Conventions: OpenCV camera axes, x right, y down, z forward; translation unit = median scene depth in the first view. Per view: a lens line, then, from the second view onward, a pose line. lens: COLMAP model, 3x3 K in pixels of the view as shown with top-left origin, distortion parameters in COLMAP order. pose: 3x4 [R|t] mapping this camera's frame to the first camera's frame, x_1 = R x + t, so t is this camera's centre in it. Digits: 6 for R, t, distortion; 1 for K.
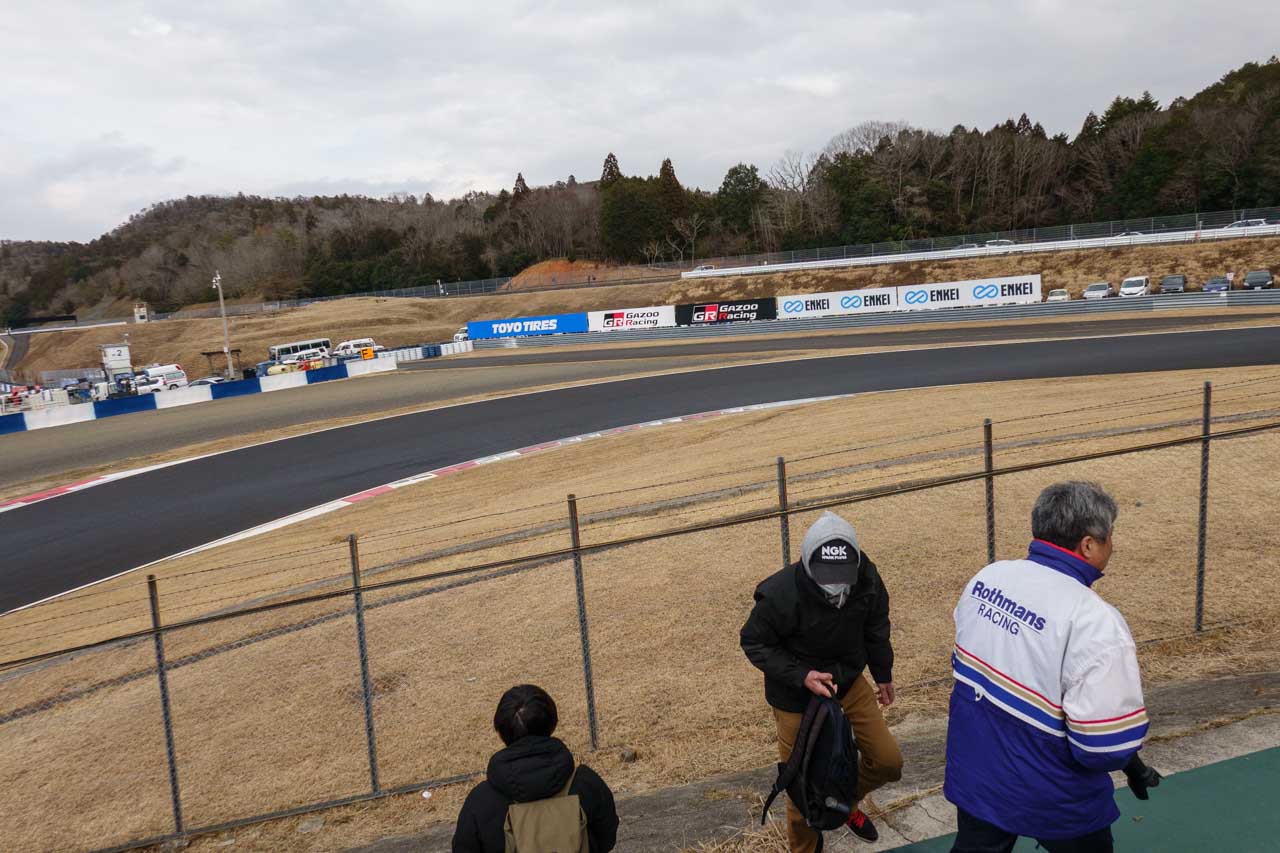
lens RADIAL K [[874.1, 0, 641.1], [0, 874.1, 420.9], [0, 0, 1]] dist [-0.012492, 0.014826]
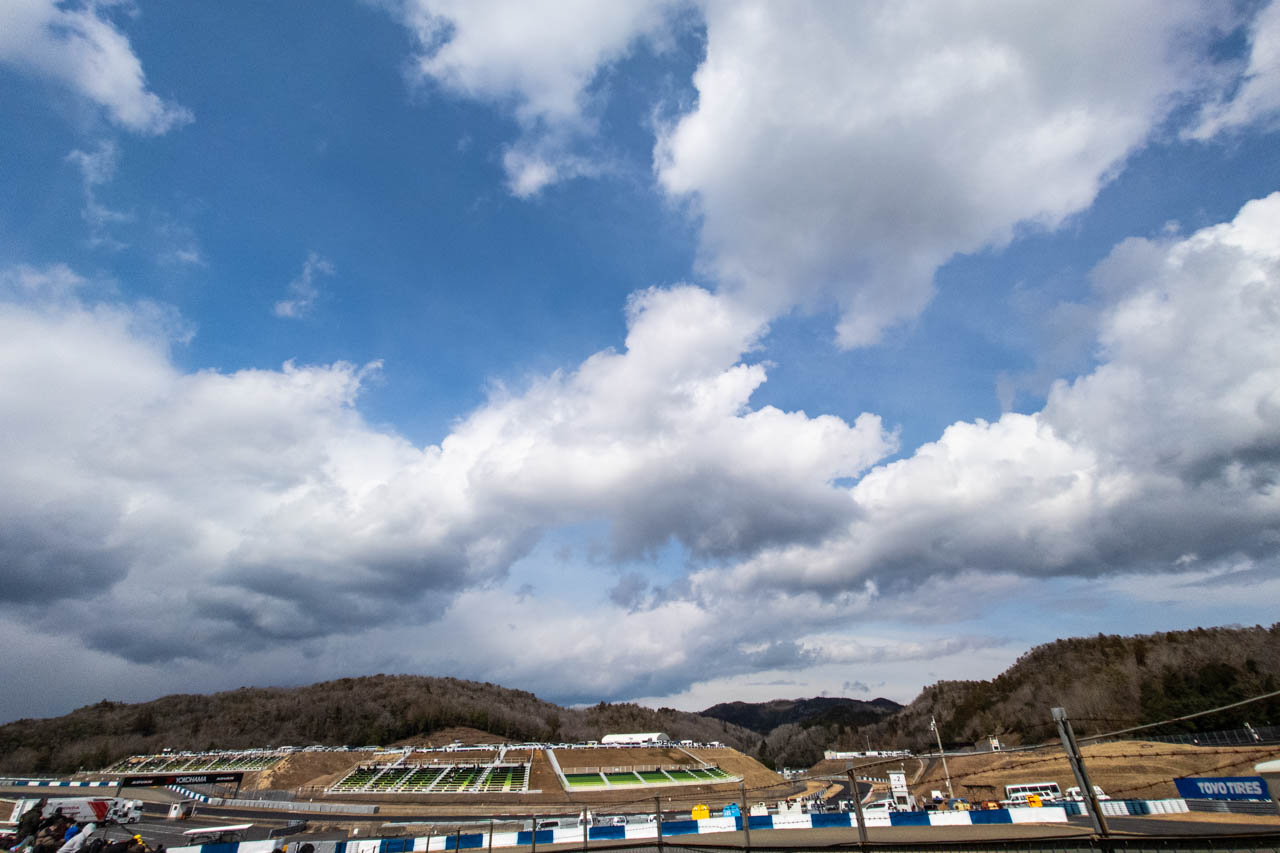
lens RADIAL K [[614.1, 0, 640.0], [0, 614.1, 366.2], [0, 0, 1]] dist [-0.009093, 0.005626]
pose [[0.492071, -0.417161, -0.764096, 0.148678], [-0.149869, 0.824014, -0.546388, -0.014768], [0.857558, 0.383376, 0.342953, 0.020610]]
